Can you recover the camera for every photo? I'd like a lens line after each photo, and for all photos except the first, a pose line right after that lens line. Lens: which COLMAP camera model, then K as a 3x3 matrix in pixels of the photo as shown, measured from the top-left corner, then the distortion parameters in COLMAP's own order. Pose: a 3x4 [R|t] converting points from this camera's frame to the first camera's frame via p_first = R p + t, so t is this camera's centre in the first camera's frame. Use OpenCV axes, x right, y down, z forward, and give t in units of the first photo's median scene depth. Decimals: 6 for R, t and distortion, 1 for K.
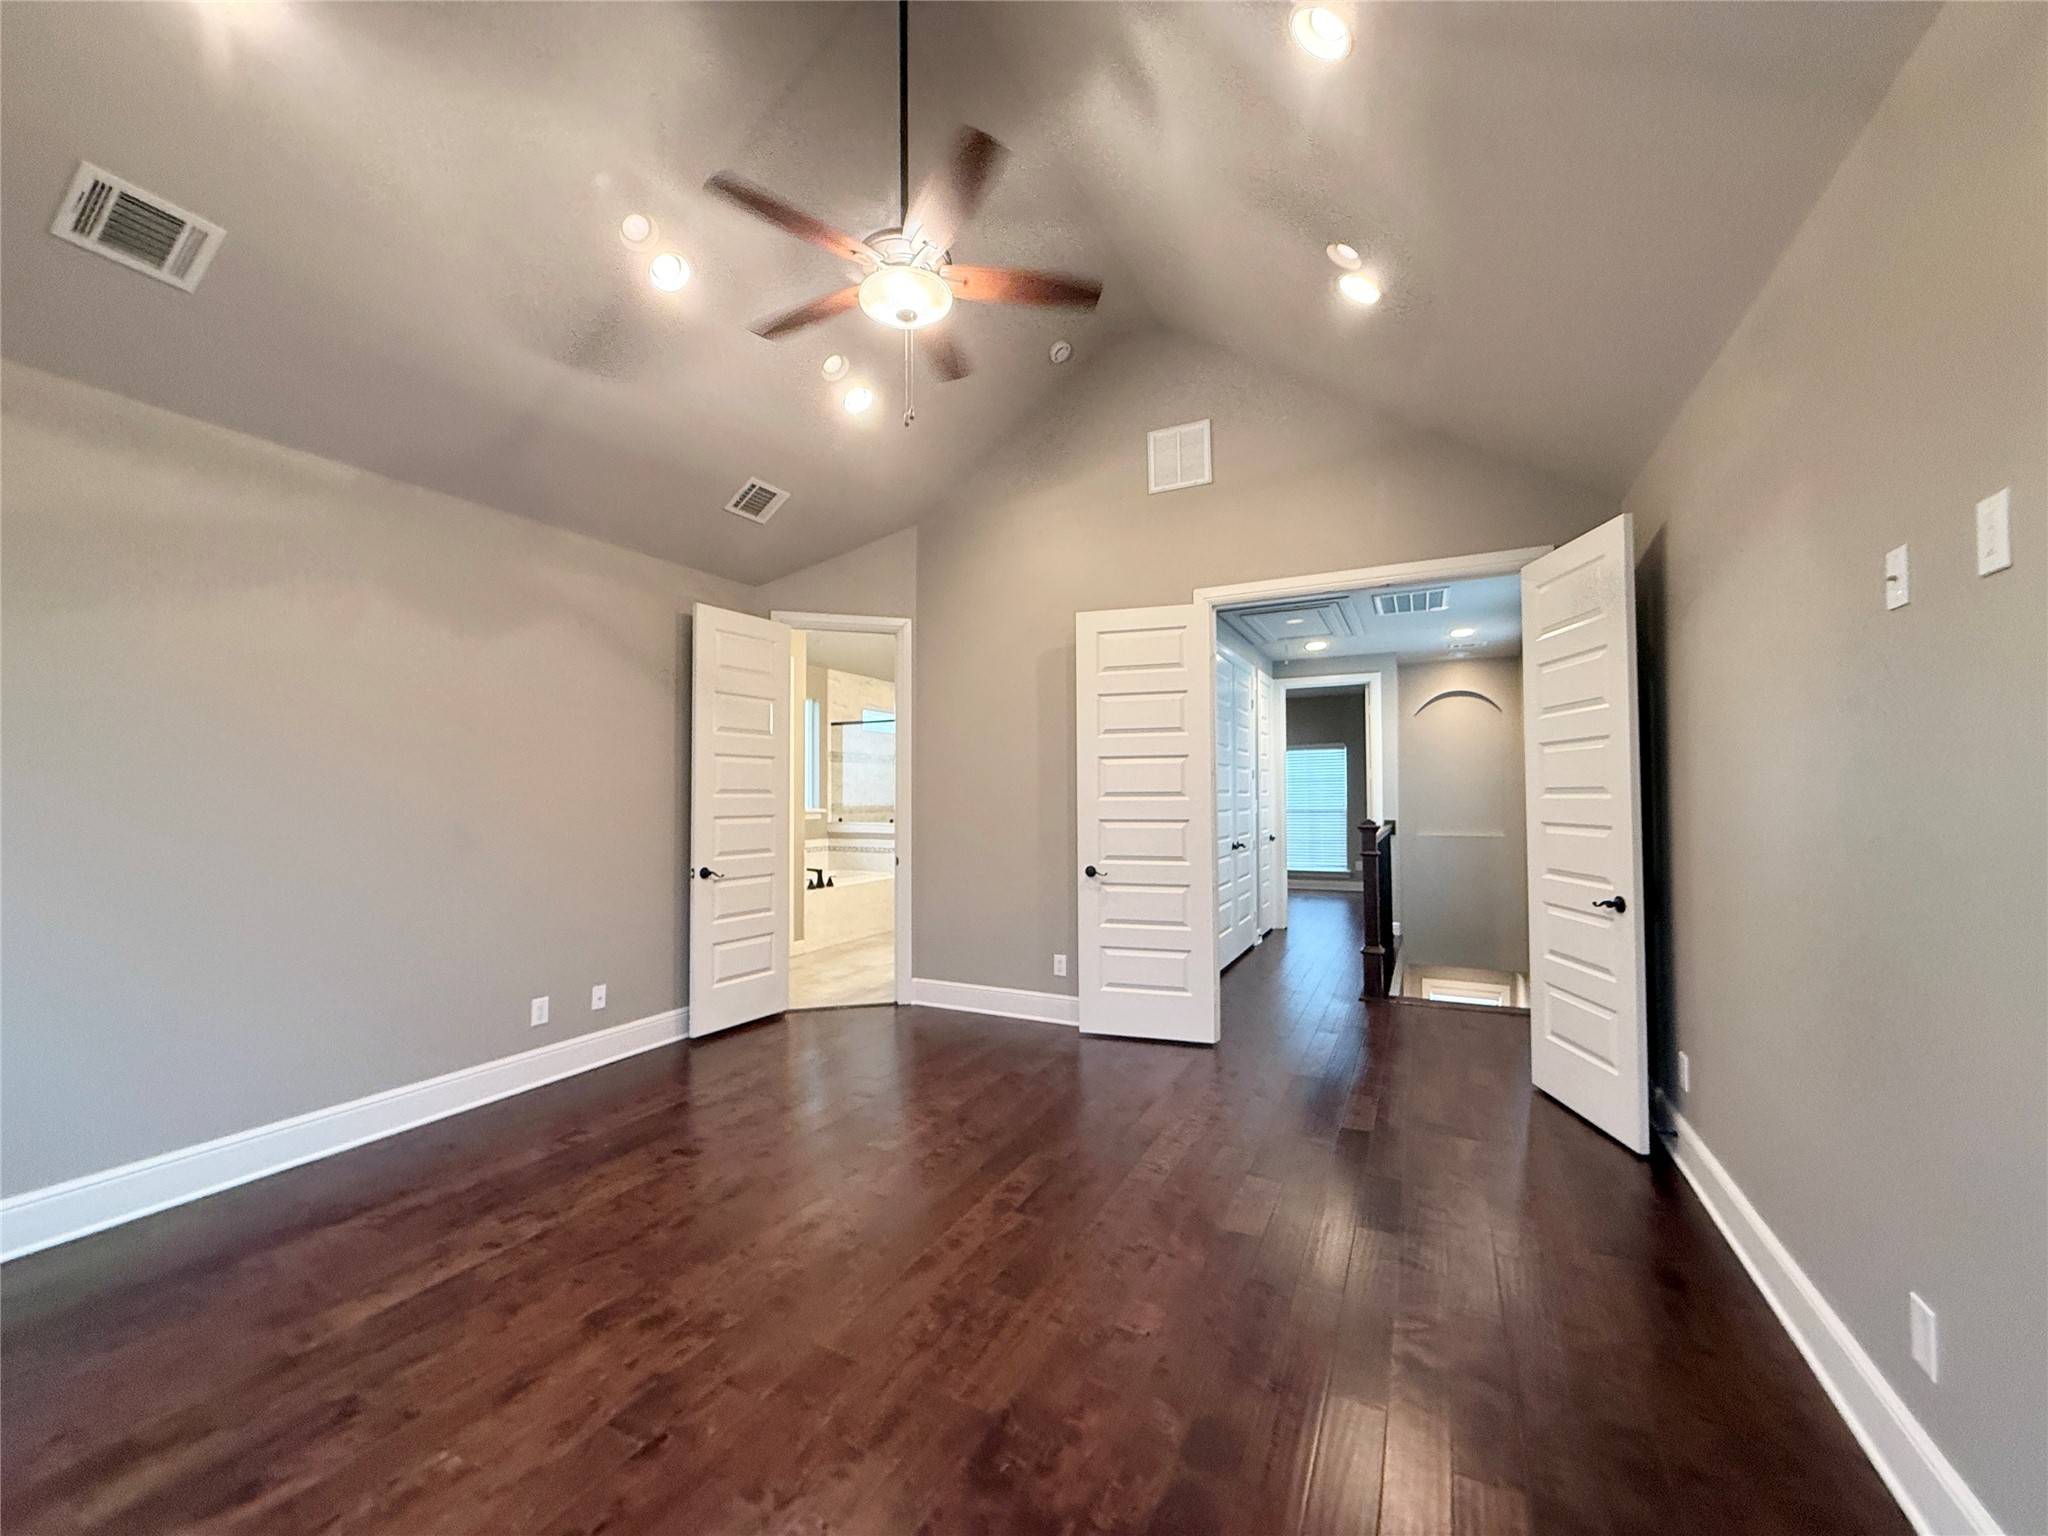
lens RADIAL K [[813.3, 0, 1024.7], [0, 813.3, 771.4], [0, 0, 1]] dist [-0.000765, 0.000640]
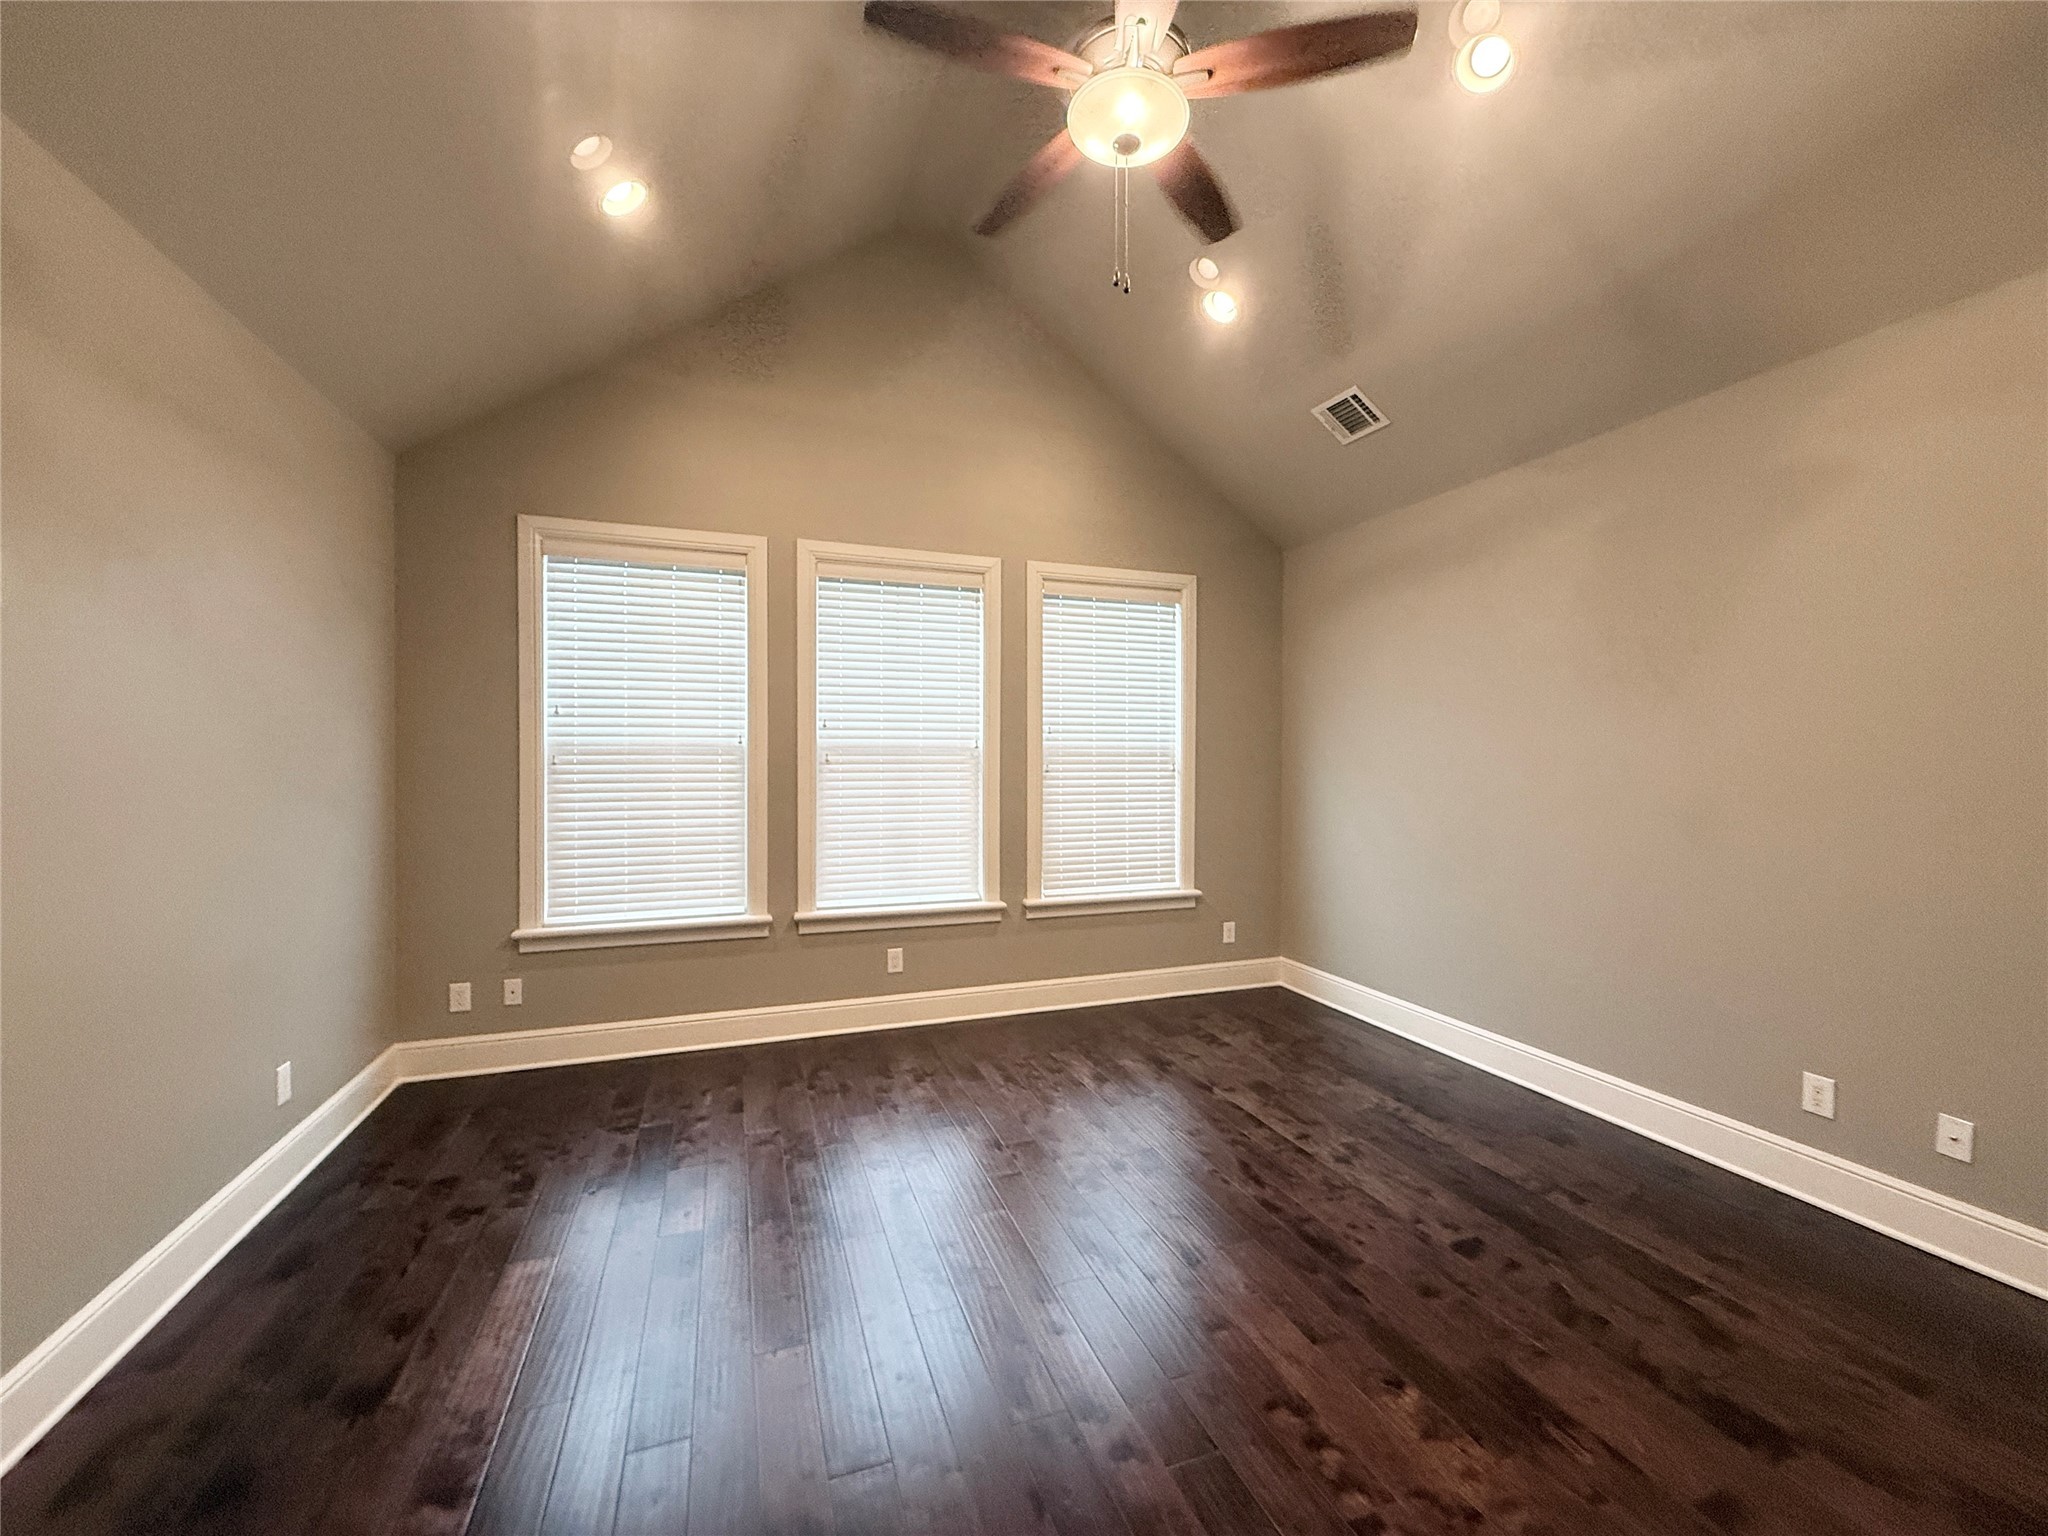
lens RADIAL K [[813.3, 0, 1020.5], [0, 813.3, 763.2], [0, 0, 1]] dist [-0.000765, 0.000640]
pose [[-0.687444, 0.008368, -0.726189, 0.283910], [0.024158, 0.999644, -0.011350, 0.013570], [0.725836, -0.025345, -0.687401, 0.843152]]
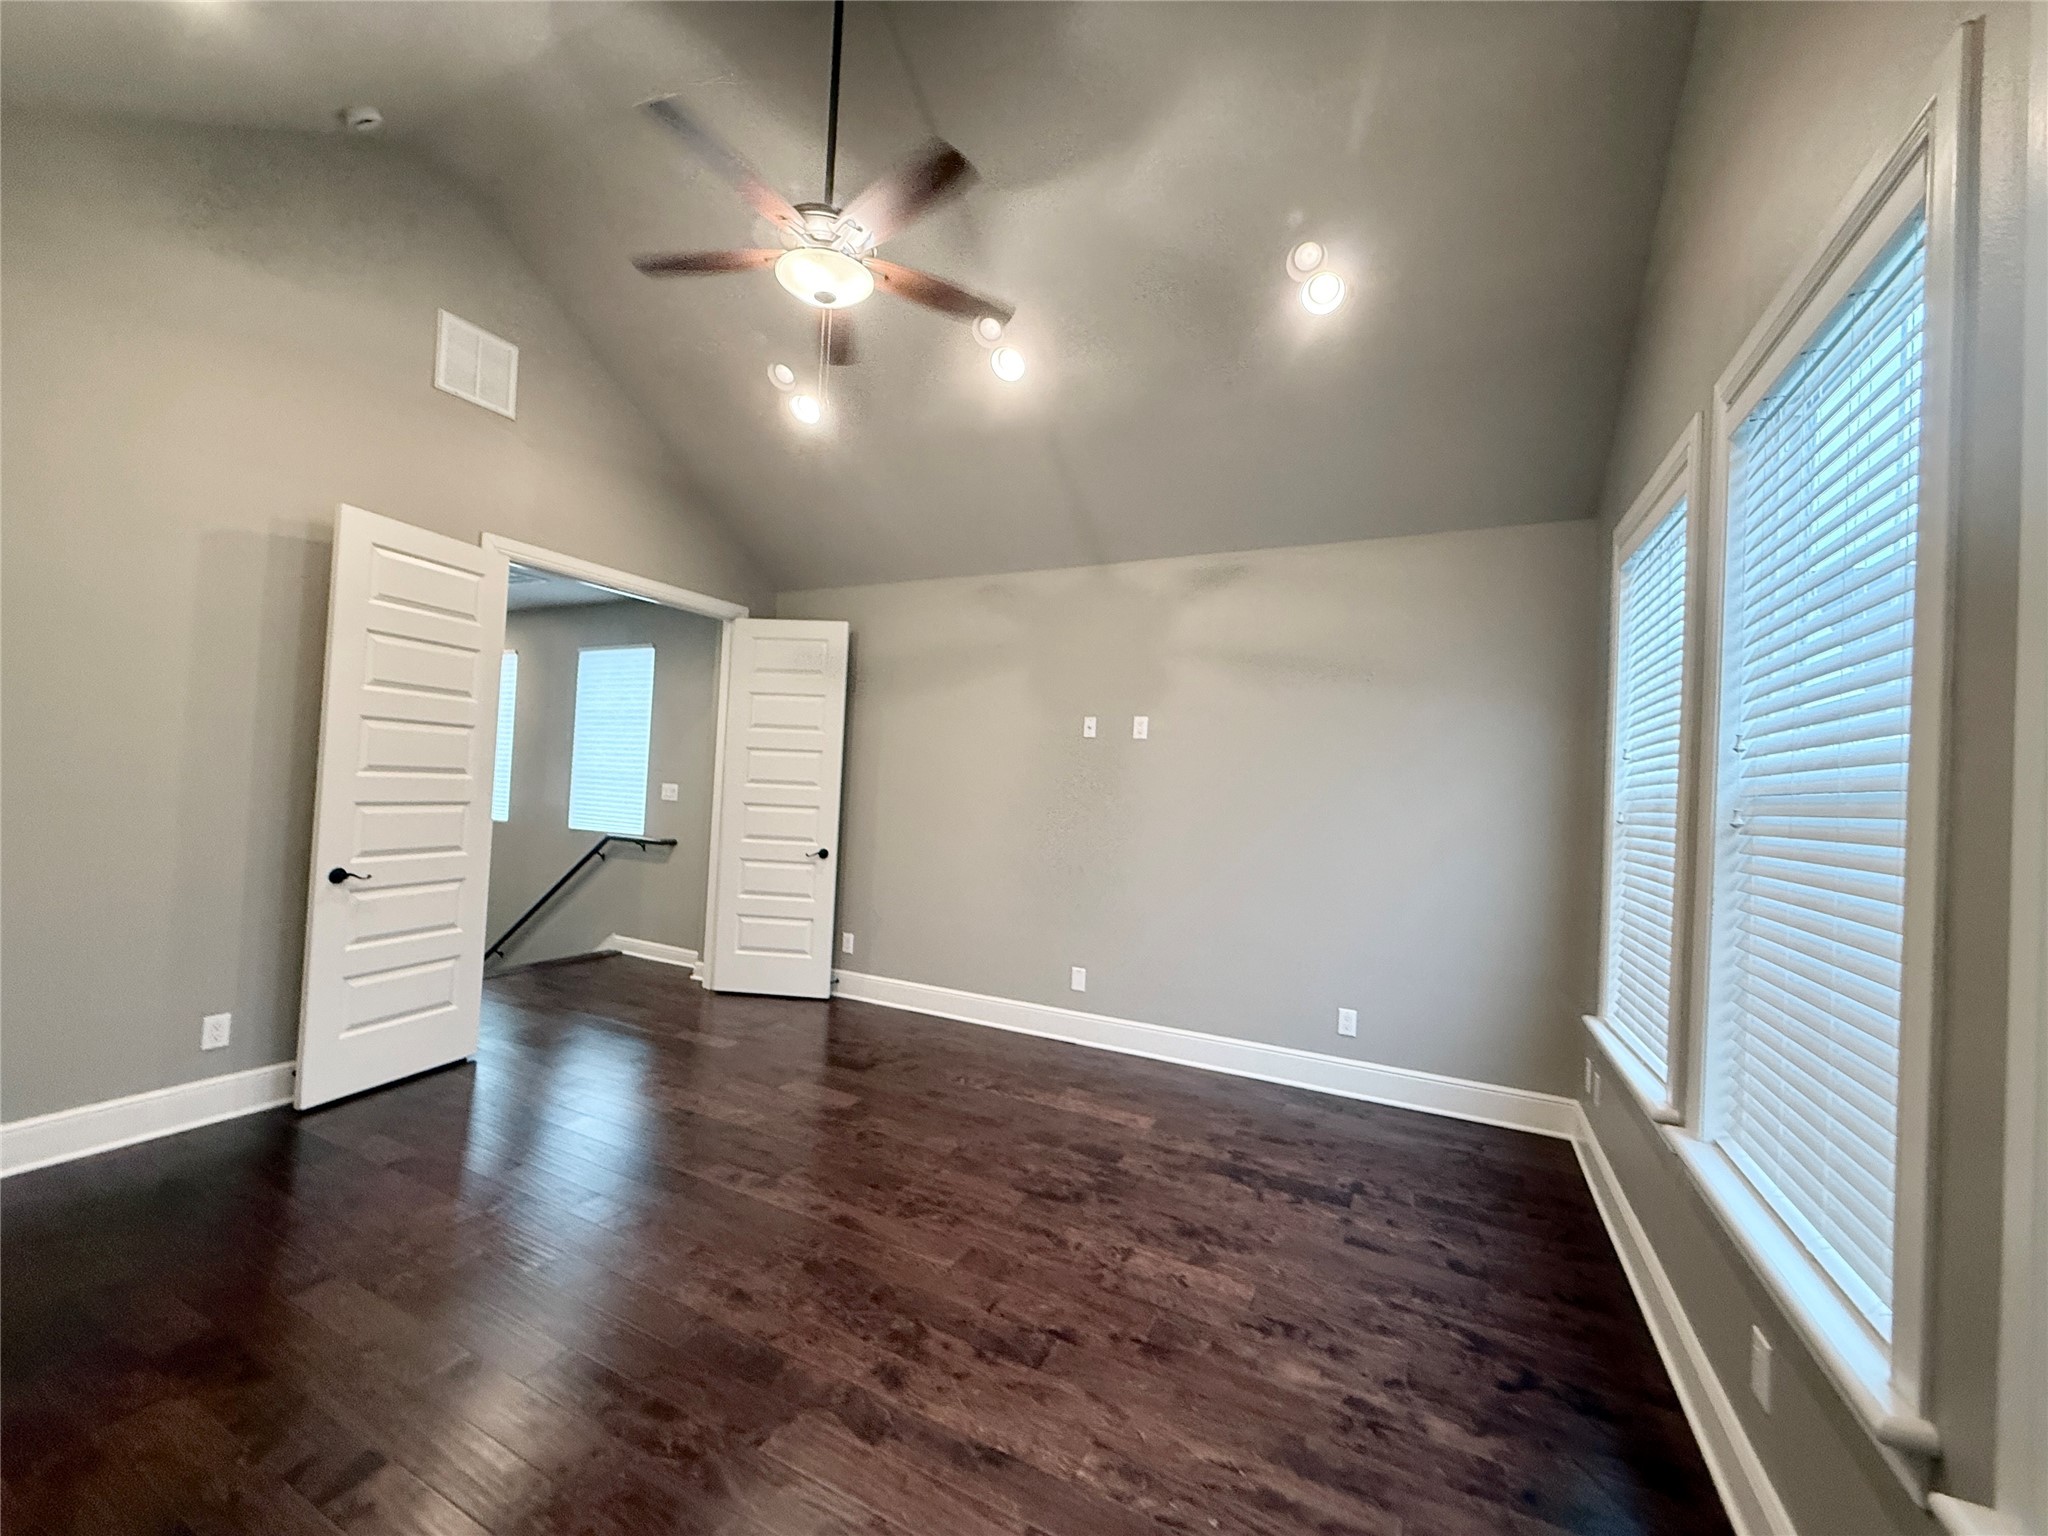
lens RADIAL K [[813.3, 0, 1019.9], [0, 813.3, 770.8], [0, 0, 1]] dist [-0.000765, 0.000640]
pose [[-0.000240, 0.026762, 0.999642, -0.642529], [-0.075446, 0.996792, -0.026704, 0.006298], [-0.997150, -0.075425, 0.001780, 0.422274]]
